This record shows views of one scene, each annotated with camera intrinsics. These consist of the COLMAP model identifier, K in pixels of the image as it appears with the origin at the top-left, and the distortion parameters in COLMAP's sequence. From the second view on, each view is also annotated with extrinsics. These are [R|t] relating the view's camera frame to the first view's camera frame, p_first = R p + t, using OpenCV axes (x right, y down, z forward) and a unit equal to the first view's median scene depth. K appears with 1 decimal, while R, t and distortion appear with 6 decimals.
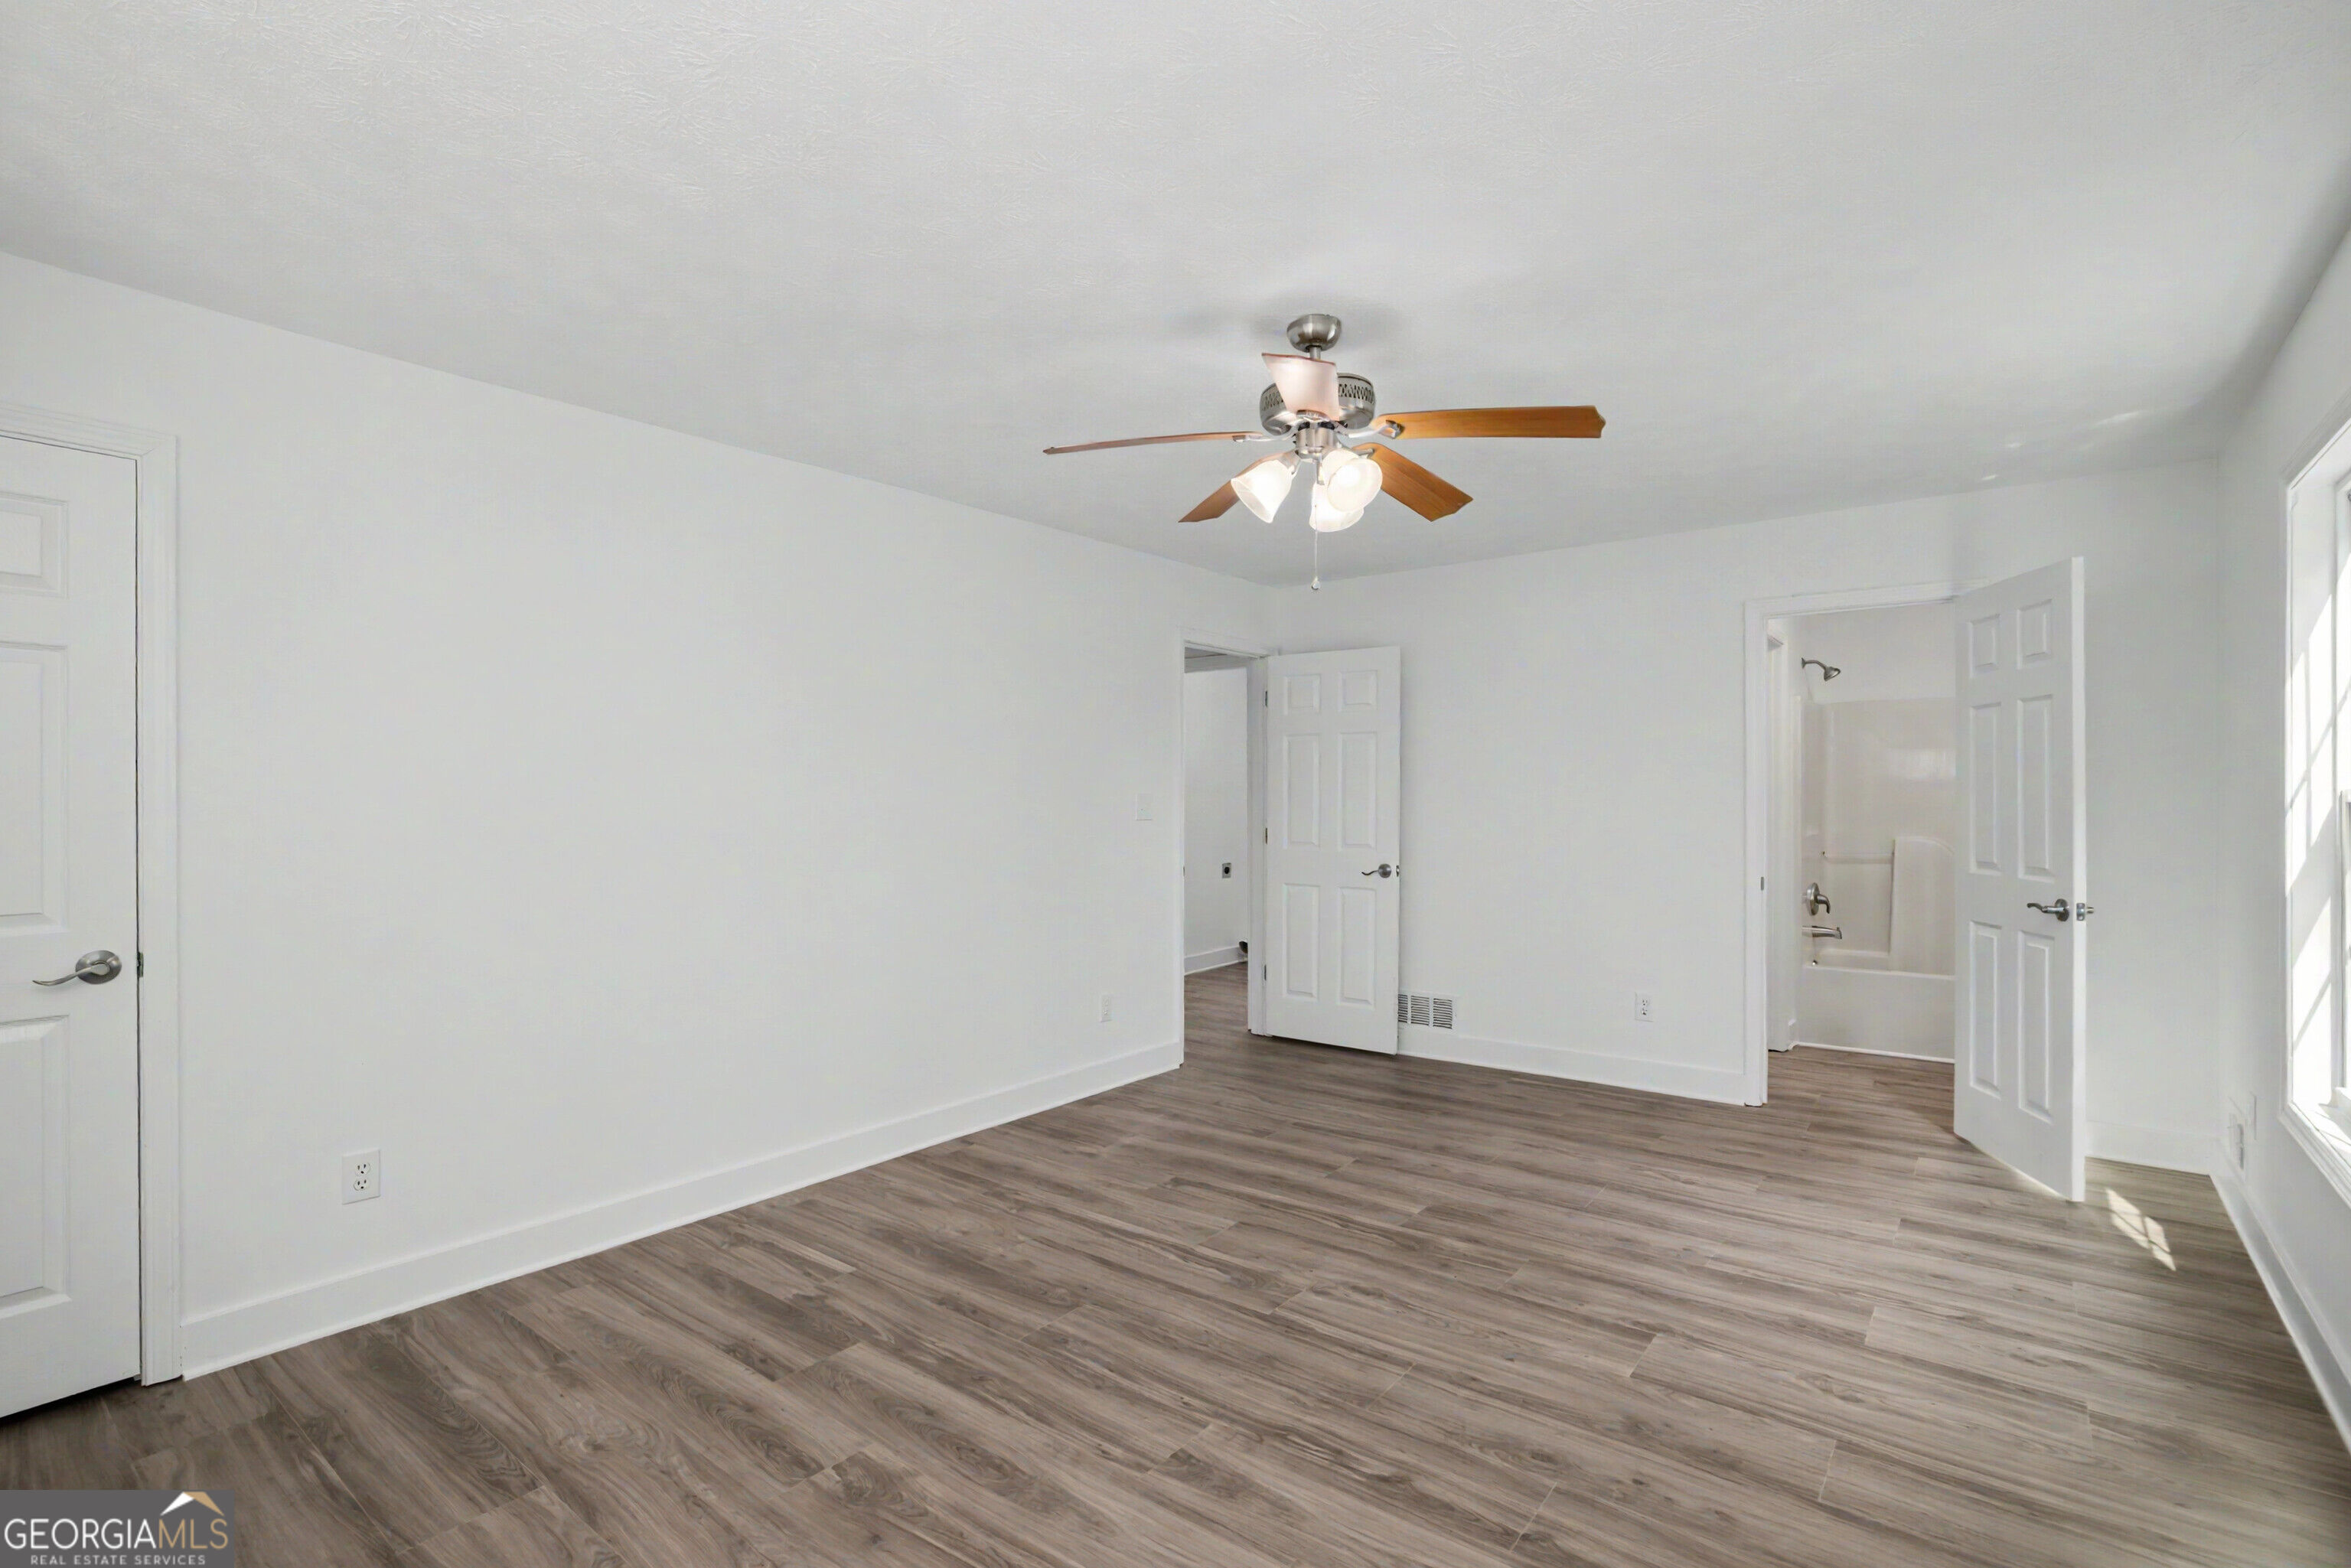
lens RADIAL K [[1039.5, 0, 1162.7], [0, 1039.5, 782.7], [0, 0, 1]] dist [-0.043505, 0.014263]
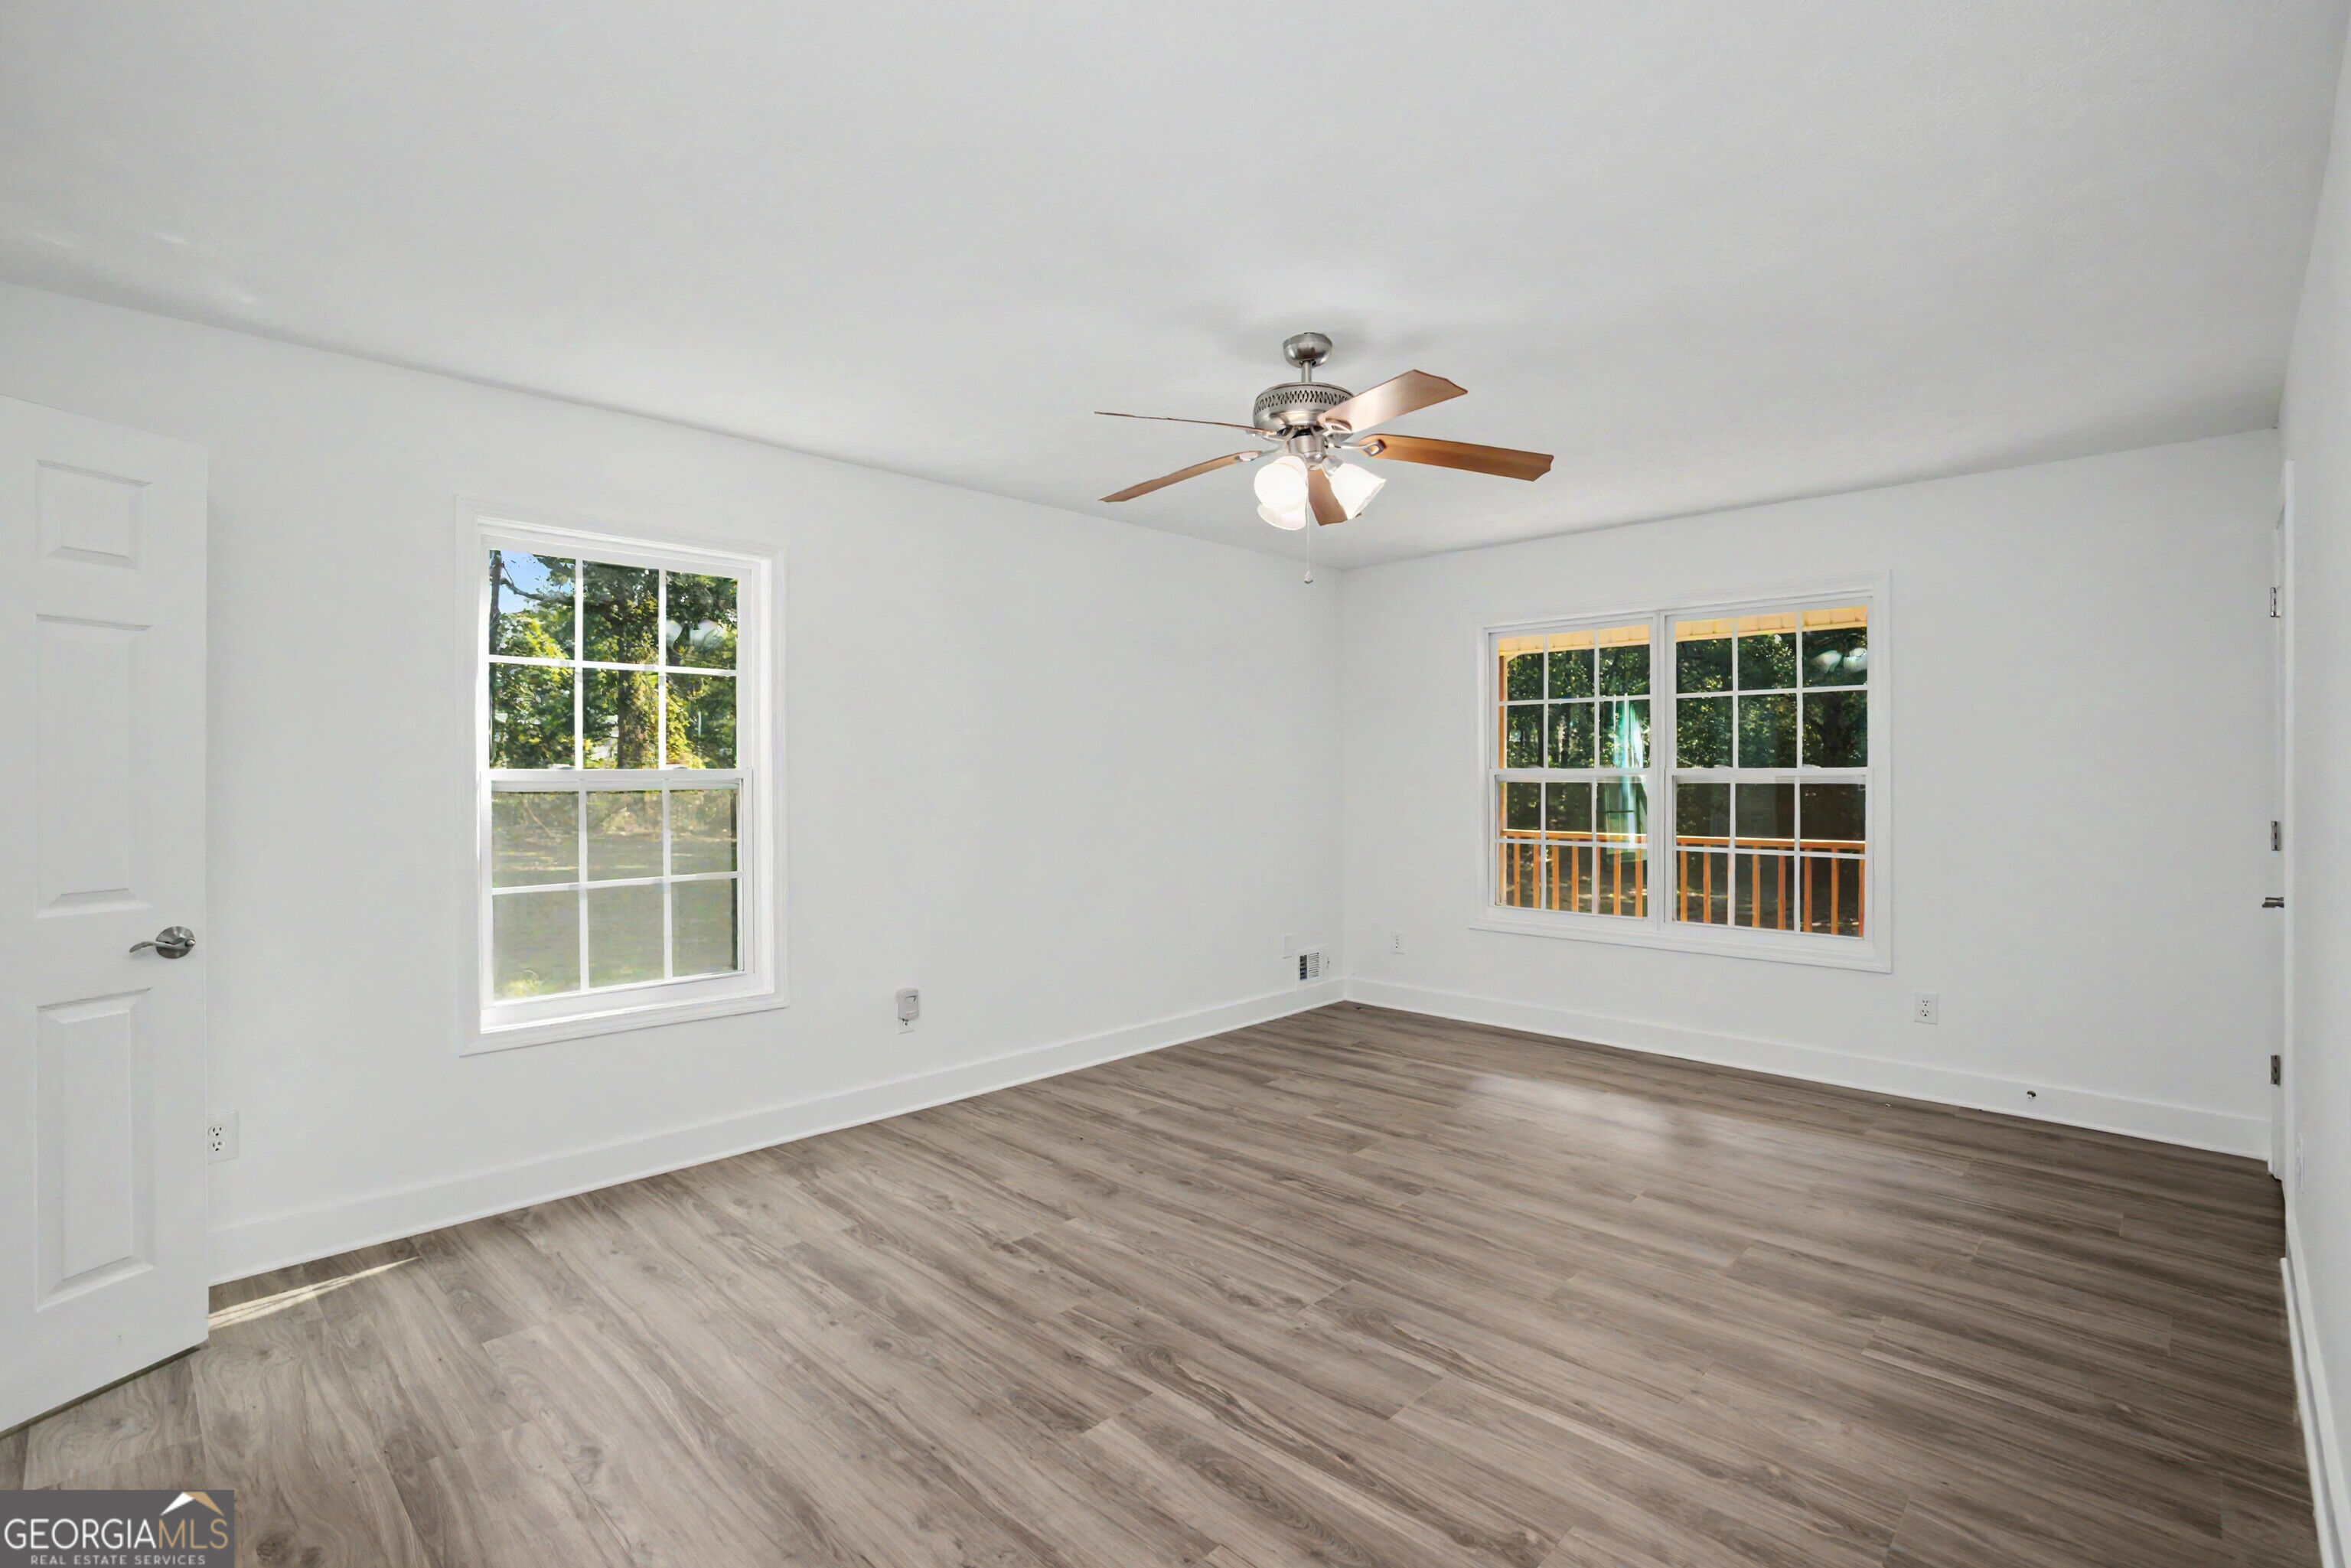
lens RADIAL K [[1039.5, 0, 1162.7], [0, 1039.5, 782.7], [0, 0, 1]] dist [-0.043505, 0.014263]
pose [[-0.993600, 0.005255, 0.112830, 0.166330], [0.004716, 0.999976, -0.005049, 0.026788], [-0.112854, -0.004485, -0.993601, 1.972091]]
